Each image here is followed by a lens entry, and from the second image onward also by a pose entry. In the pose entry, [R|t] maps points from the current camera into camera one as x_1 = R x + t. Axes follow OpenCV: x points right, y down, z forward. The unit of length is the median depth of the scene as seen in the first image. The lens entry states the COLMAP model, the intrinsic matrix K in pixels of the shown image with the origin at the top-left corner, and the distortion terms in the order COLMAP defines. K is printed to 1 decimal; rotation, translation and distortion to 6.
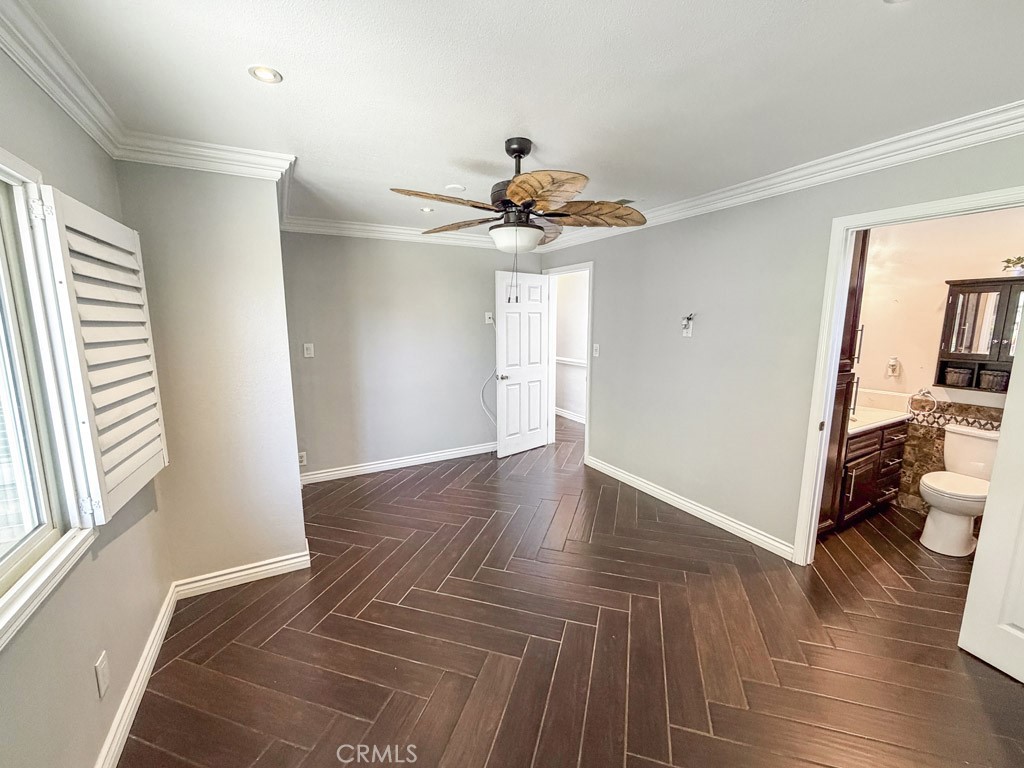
lens RADIAL K [[411.6, 0, 512.0], [0, 411.6, 384.0], [0, 0, 1]] dist [-0.000456, 0.000008]
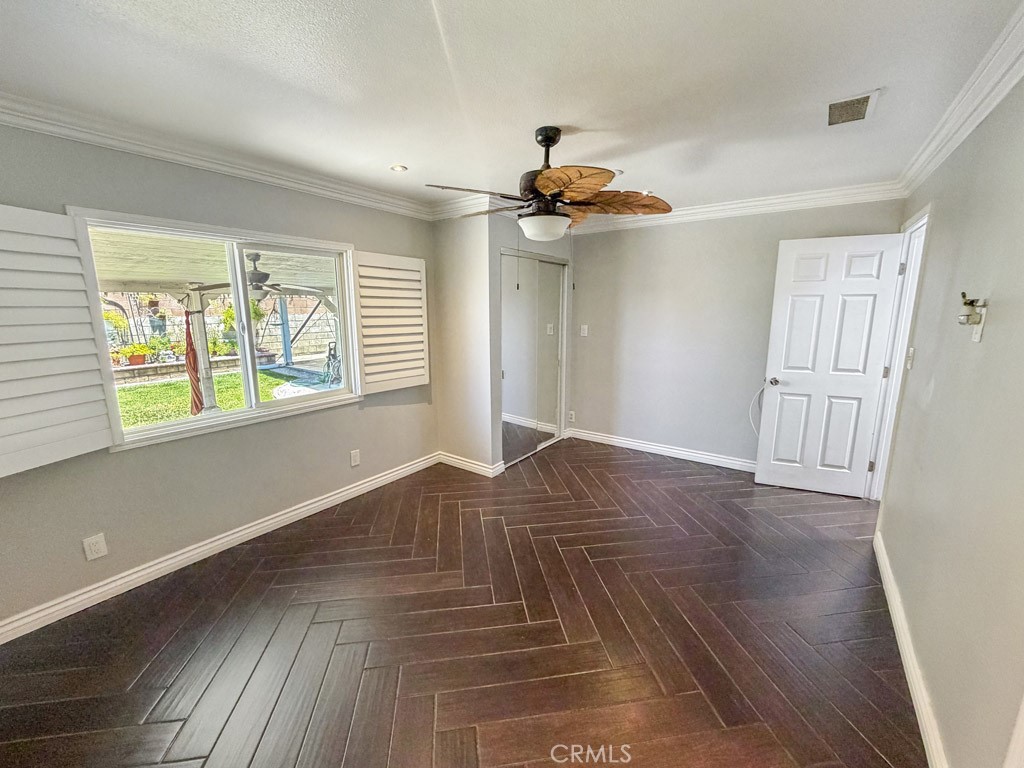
lens RADIAL K [[415.2, 0, 512.0], [0, 415.2, 384.0], [0, 0, 1]] dist [0.018599, 0.000030]
pose [[0.440629, 0.172190, -0.881020, 0.496075], [-0.138973, 0.982683, 0.122554, -0.044196], [0.886867, 0.068437, 0.456929, 0.240117]]
